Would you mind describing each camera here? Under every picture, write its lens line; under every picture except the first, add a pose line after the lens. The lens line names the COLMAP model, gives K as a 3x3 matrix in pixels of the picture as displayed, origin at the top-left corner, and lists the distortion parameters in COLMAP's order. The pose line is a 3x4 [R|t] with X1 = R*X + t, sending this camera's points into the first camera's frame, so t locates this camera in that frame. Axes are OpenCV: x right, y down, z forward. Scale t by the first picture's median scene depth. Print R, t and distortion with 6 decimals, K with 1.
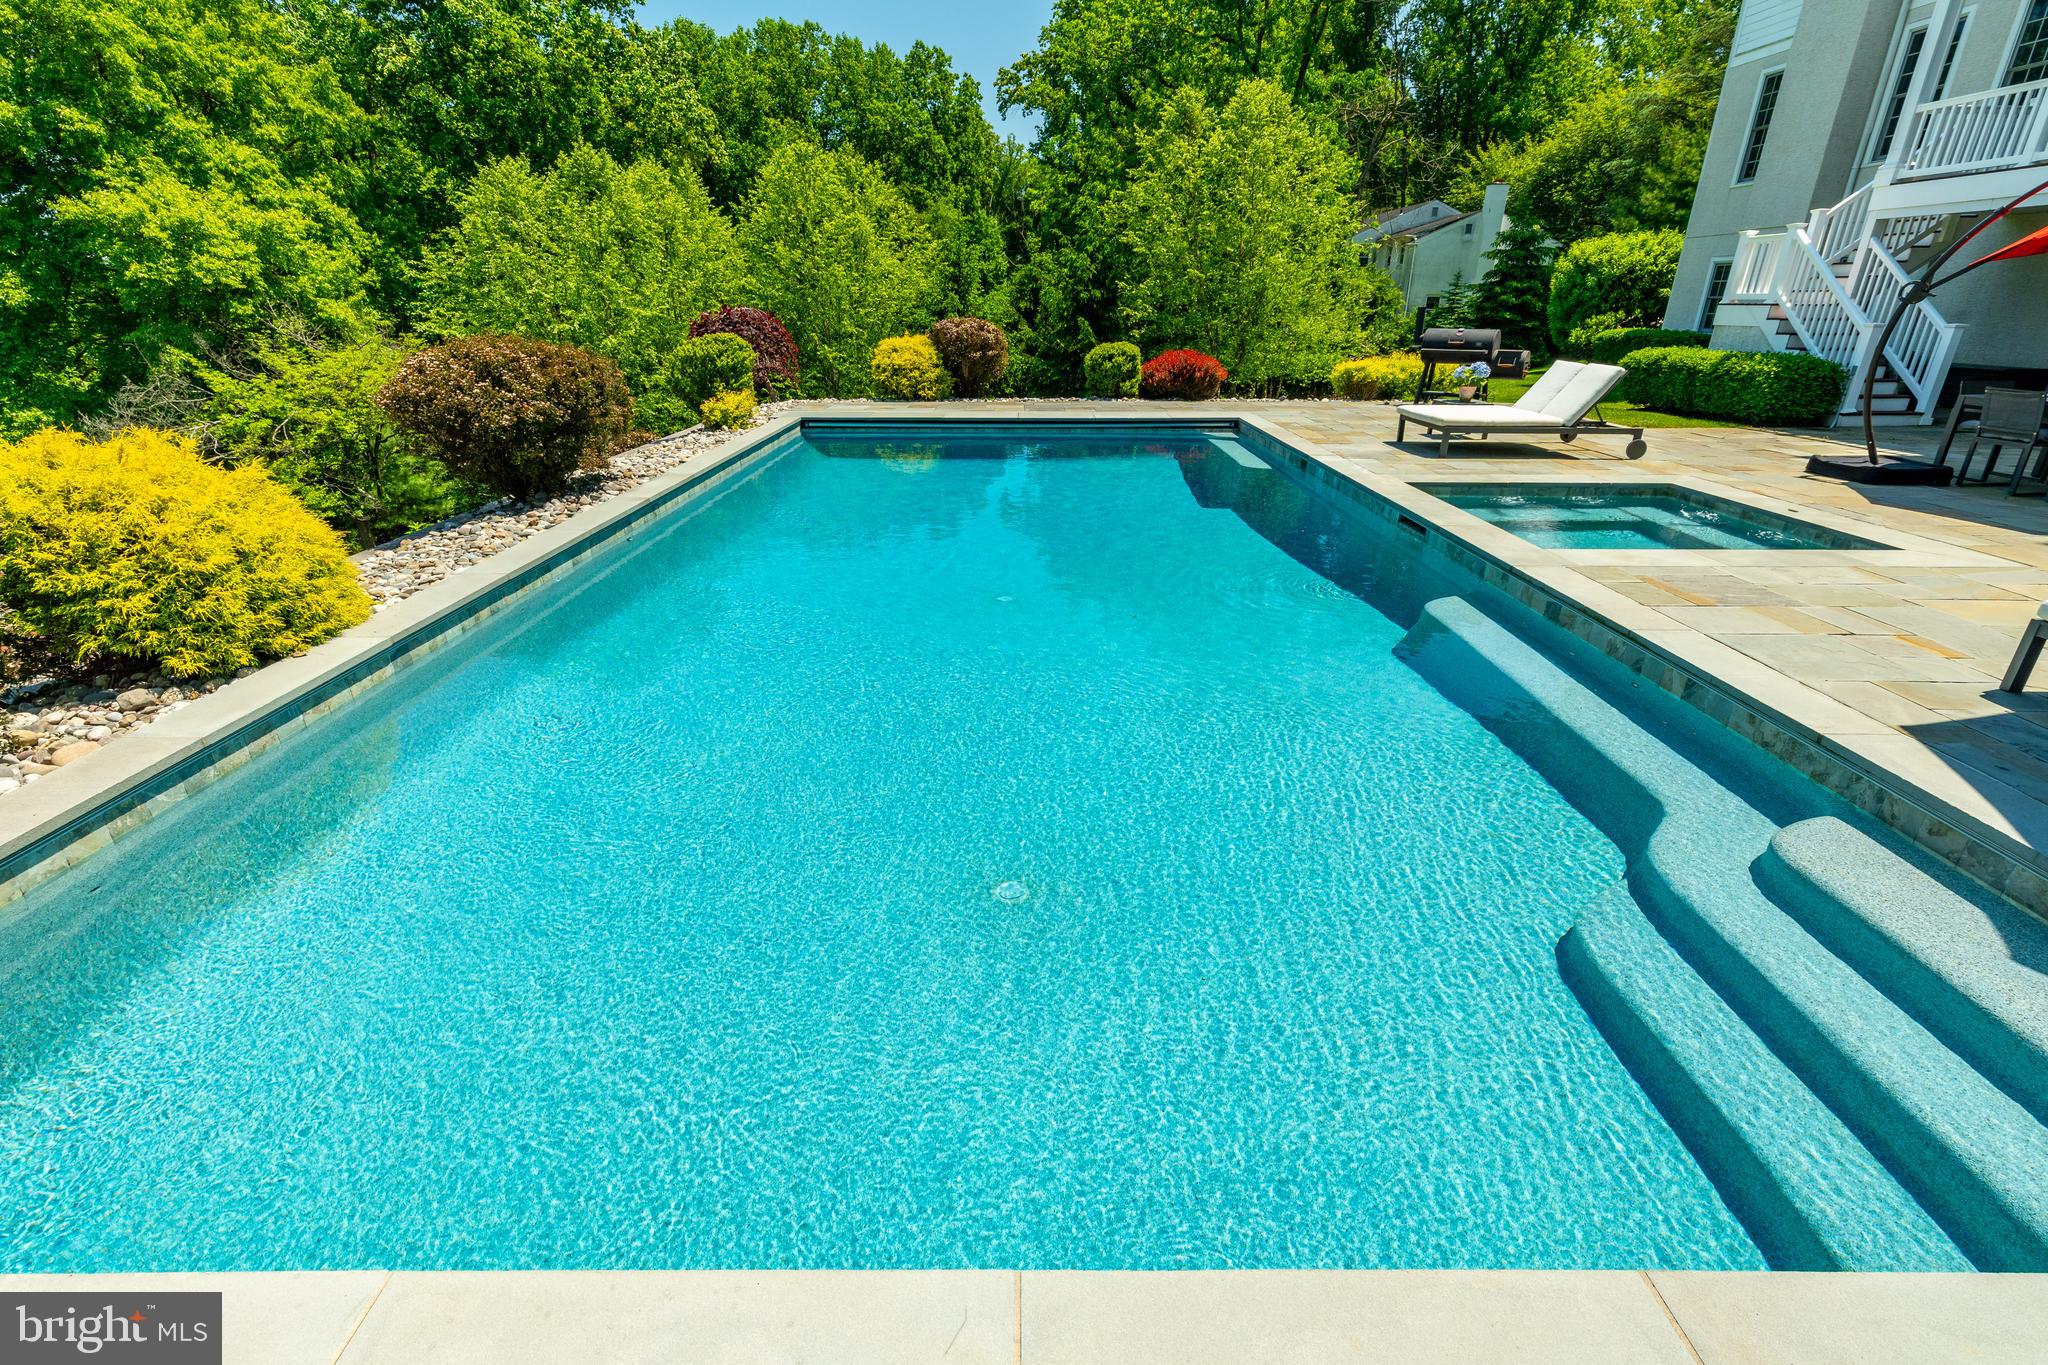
lens RADIAL K [[898.6, 0, 1067.2], [0, 898.6, 677.4], [0, 0, 1]] dist [0.003919, -0.000497]
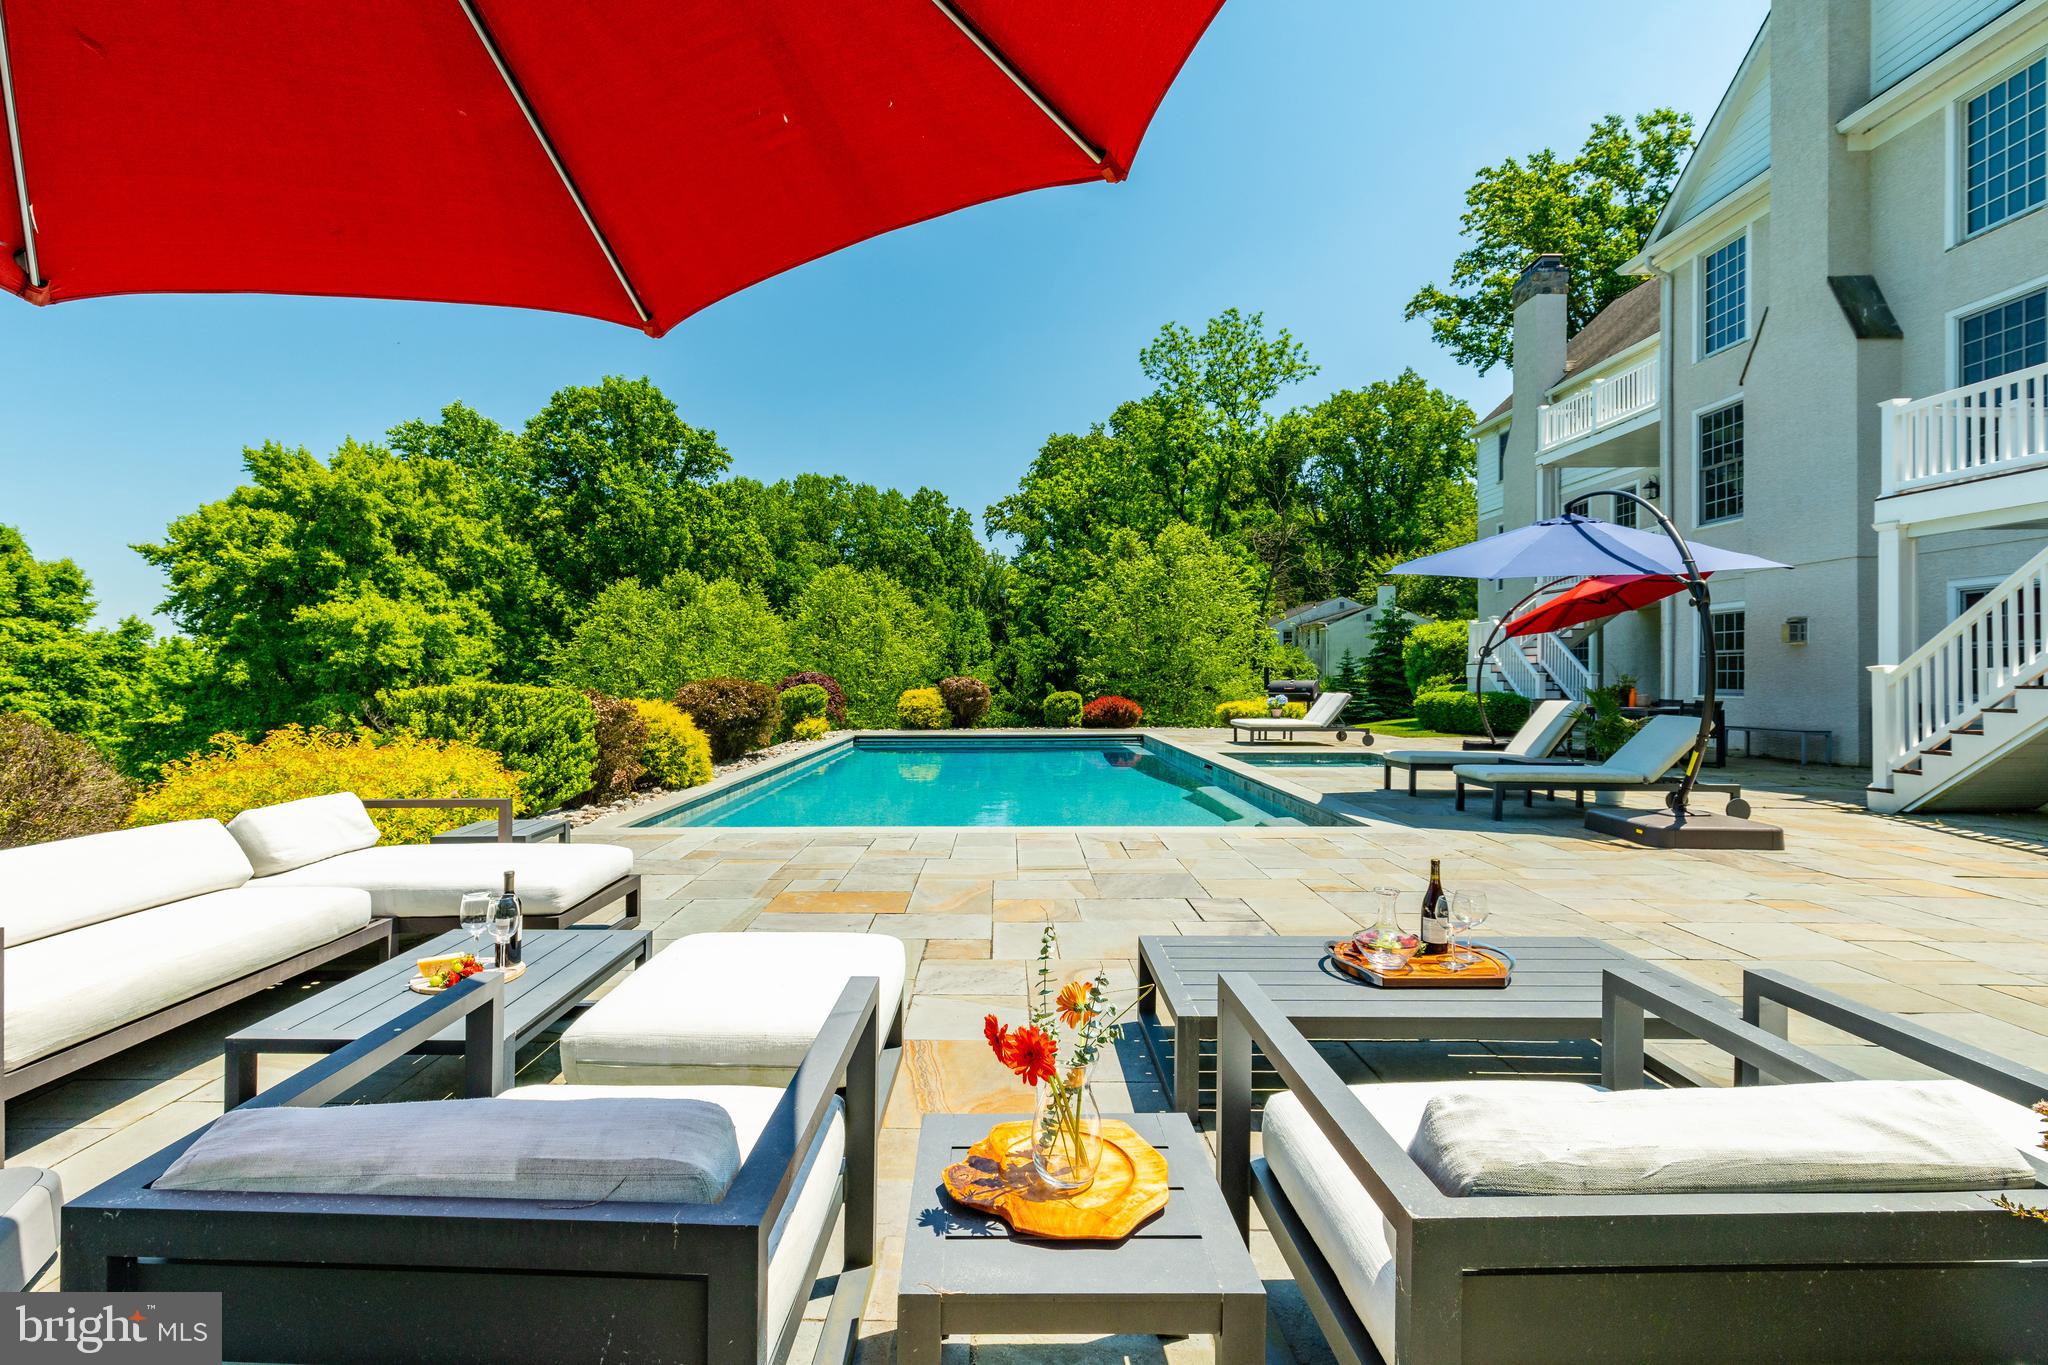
lens RADIAL K [[898.6, 0, 1067.2], [0, 898.6, 677.4], [0, 0, 1]] dist [0.003919, -0.000497]
pose [[0.999674, -0.009543, 0.023701, 0.012546], [0.017977, 0.921877, -0.387066, 0.091788], [-0.018155, 0.387366, 0.921747, -0.190389]]
